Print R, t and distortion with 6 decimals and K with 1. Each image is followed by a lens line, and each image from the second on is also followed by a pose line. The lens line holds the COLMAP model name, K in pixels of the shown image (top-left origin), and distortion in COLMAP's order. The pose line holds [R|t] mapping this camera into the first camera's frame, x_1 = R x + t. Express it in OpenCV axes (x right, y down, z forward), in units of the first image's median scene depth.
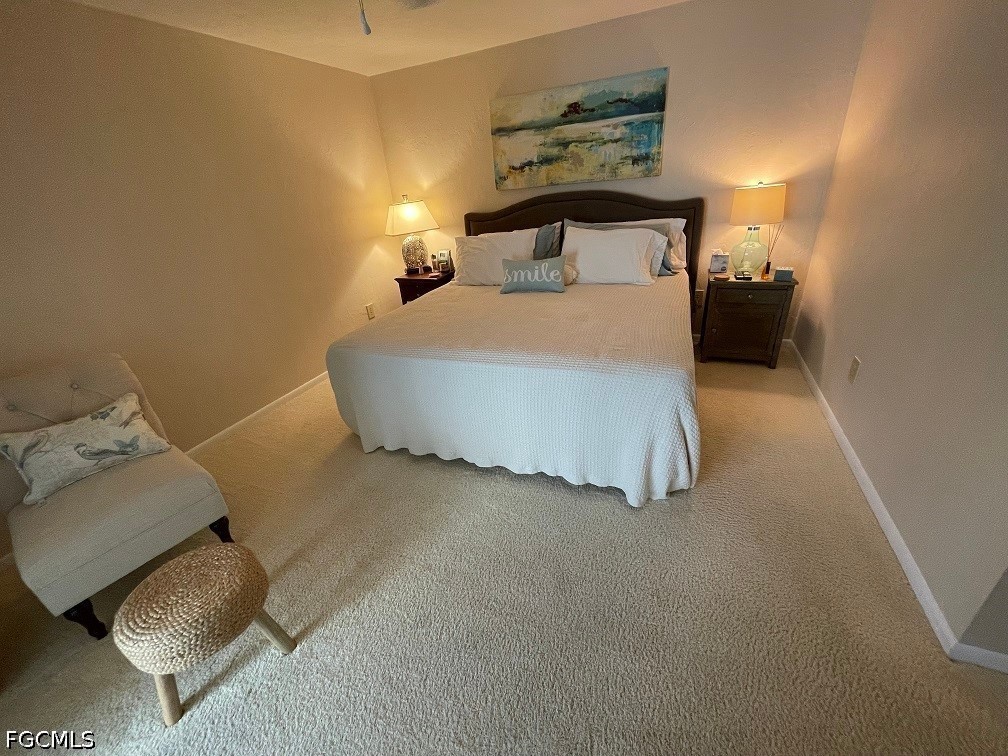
lens RADIAL K [[405.5, 0, 498.6], [0, 405.5, 369.0], [0, 0, 1]] dist [-0.002996, -0.000690]
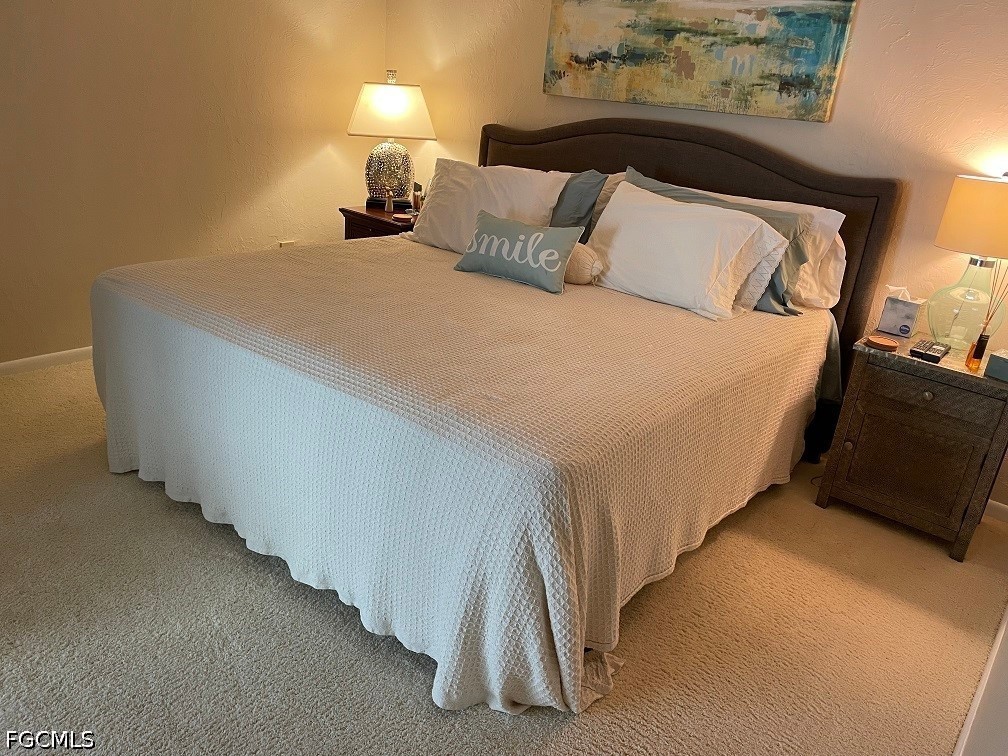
lens RADIAL K [[760.1, 0, 507.6], [0, 760.1, 374.9], [0, 0, 1]] dist [0.059439, -0.075961]
pose [[0.946148, 0.263161, -0.188548, 0.284547], [-0.275747, 0.960247, -0.043477, -0.022950], [0.169611, 0.093128, 0.981101, 0.020655]]
